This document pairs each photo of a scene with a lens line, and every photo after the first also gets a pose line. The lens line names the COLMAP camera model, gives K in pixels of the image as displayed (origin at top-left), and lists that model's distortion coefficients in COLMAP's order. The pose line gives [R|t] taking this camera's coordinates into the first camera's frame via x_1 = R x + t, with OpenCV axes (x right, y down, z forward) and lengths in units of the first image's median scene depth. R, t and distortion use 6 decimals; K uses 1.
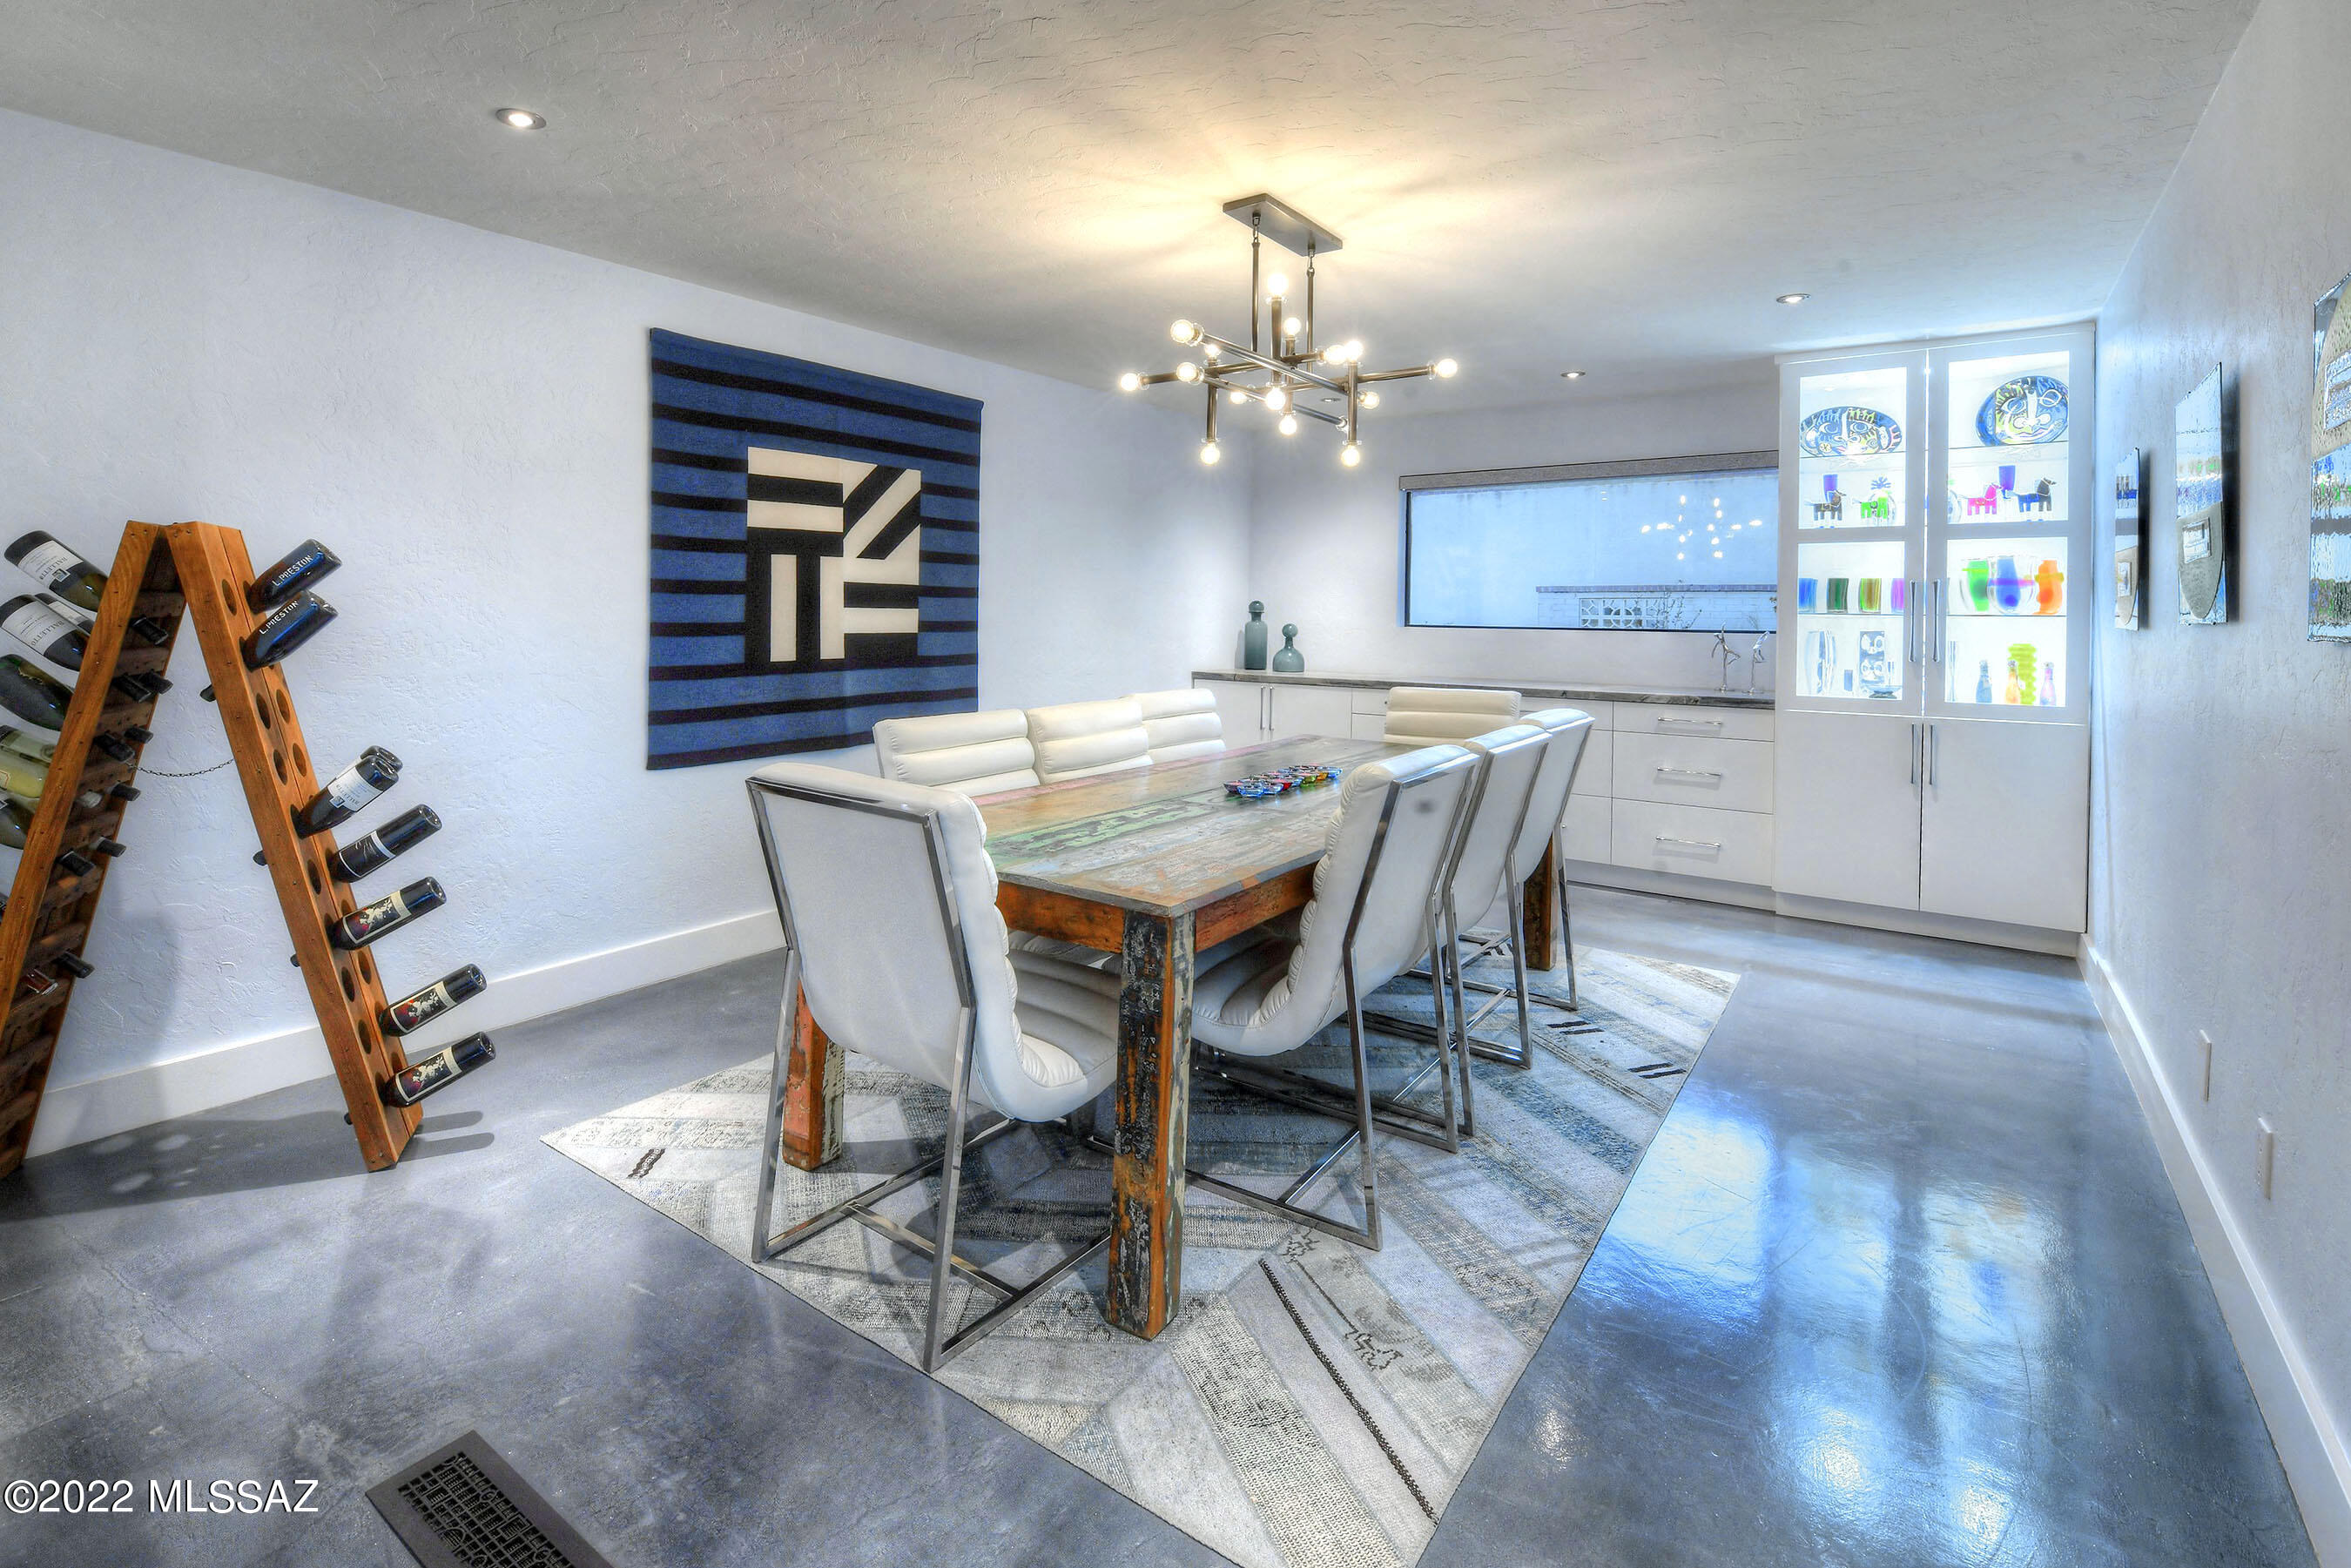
lens RADIAL K [[1006.3, 0, 1067.8], [0, 1006.3, 662.2], [0, 0, 1]] dist [-0.010866, -0.000788]
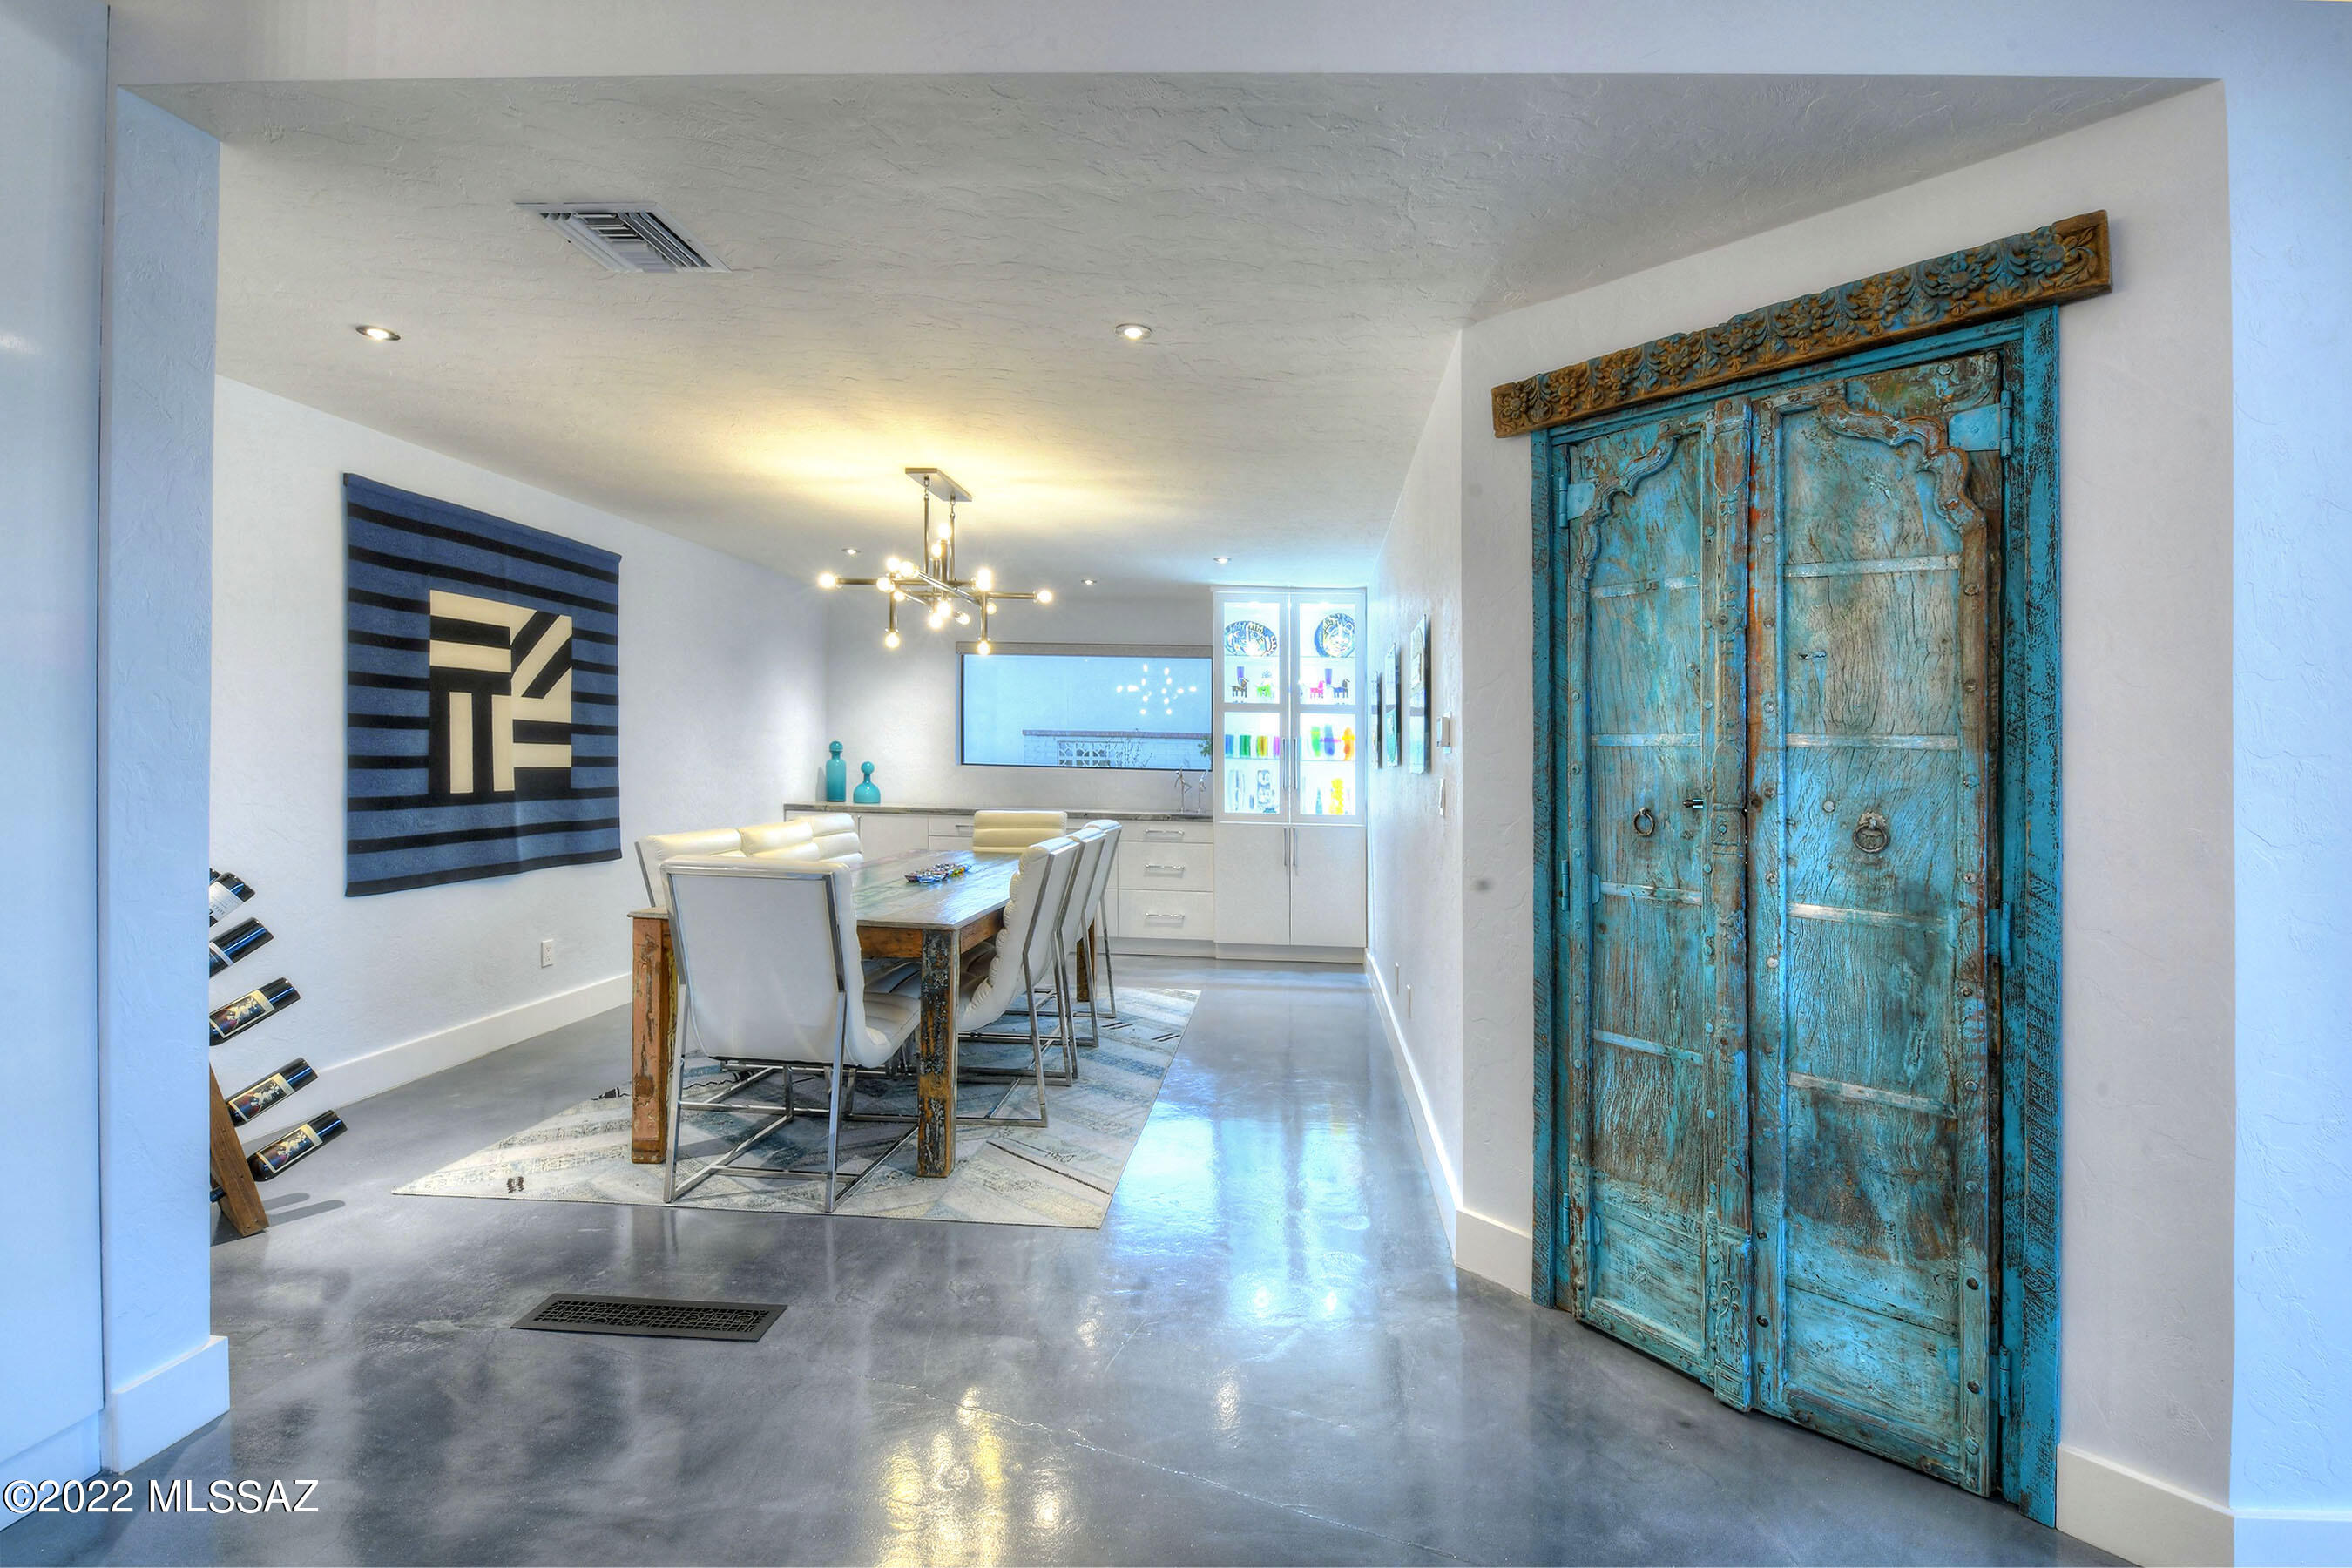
lens RADIAL K [[1123.0, 0, 1191.9], [0, 1123.0, 771.8], [0, 0, 1]] dist [-0.008665, -0.000848]
pose [[0.815415, 0.004374, 0.578861, -0.357744], [0.012808, 0.999590, -0.025594, 0.017849], [-0.578736, 0.028284, 0.815025, -0.432410]]
